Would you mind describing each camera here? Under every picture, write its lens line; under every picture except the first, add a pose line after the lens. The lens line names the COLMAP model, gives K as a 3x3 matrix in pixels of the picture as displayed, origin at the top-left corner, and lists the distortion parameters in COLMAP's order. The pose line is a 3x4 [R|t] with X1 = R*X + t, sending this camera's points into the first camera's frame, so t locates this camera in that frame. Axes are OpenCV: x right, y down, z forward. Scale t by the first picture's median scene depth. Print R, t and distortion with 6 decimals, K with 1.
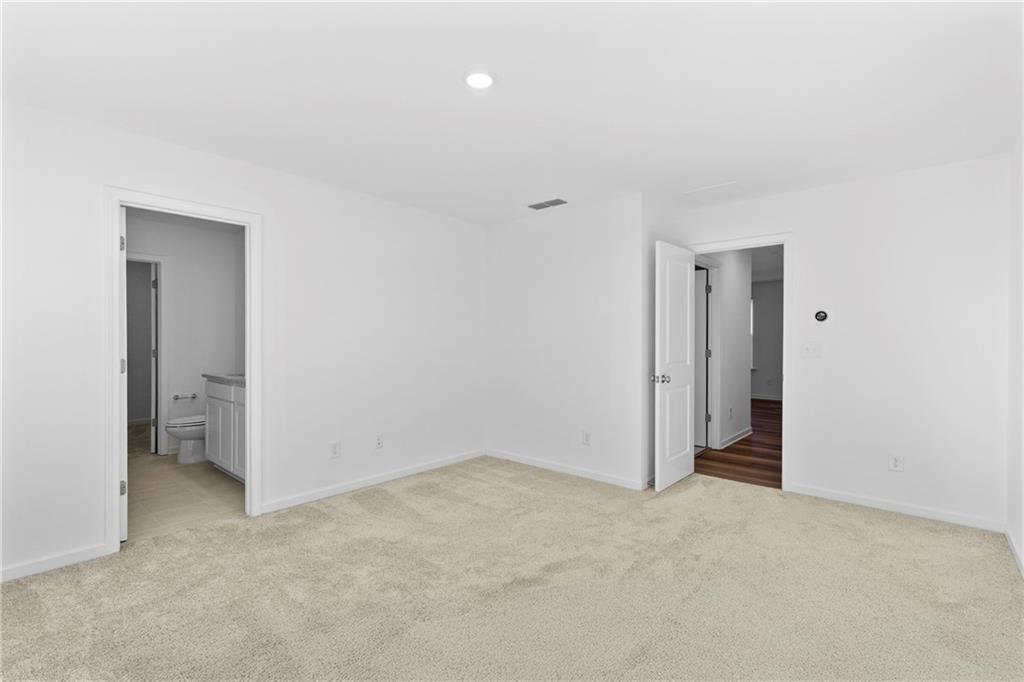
lens RADIAL K [[459.9, 0, 512.2], [0, 459.9, 341.2], [0, 0, 1]] dist [0.003392, -0.000461]
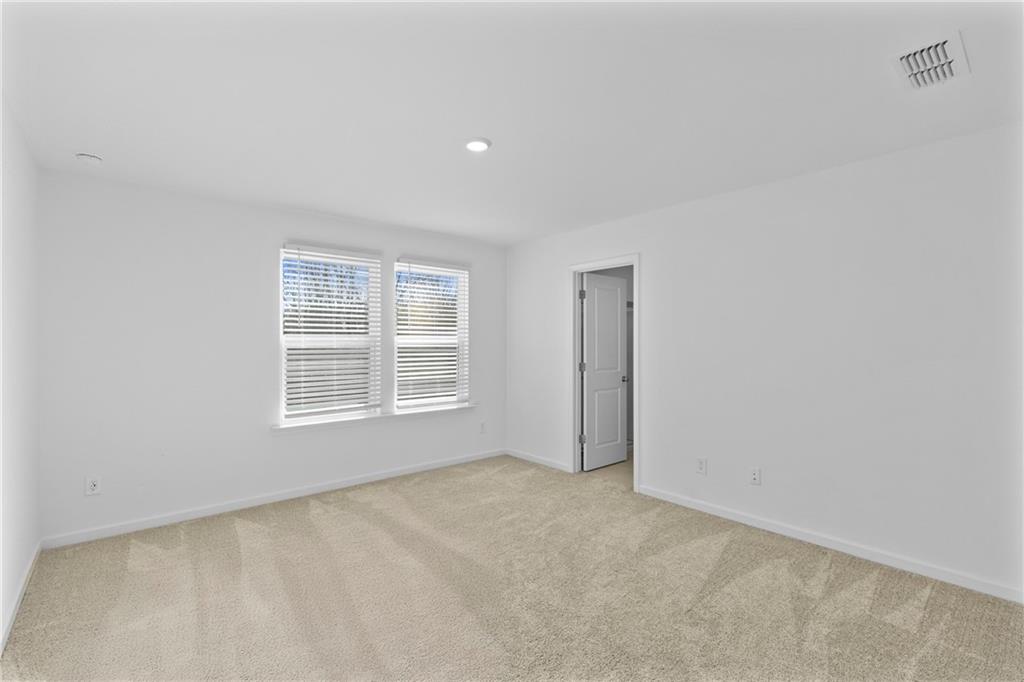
lens RADIAL K [[459.9, 0, 513.6], [0, 459.9, 343.5], [0, 0, 1]] dist [0.003392, -0.000461]
pose [[-0.138264, -0.000329, -0.990395, 0.626559], [0.003039, 0.999995, -0.000756, -0.025928], [0.990391, -0.003114, -0.138262, 0.709039]]
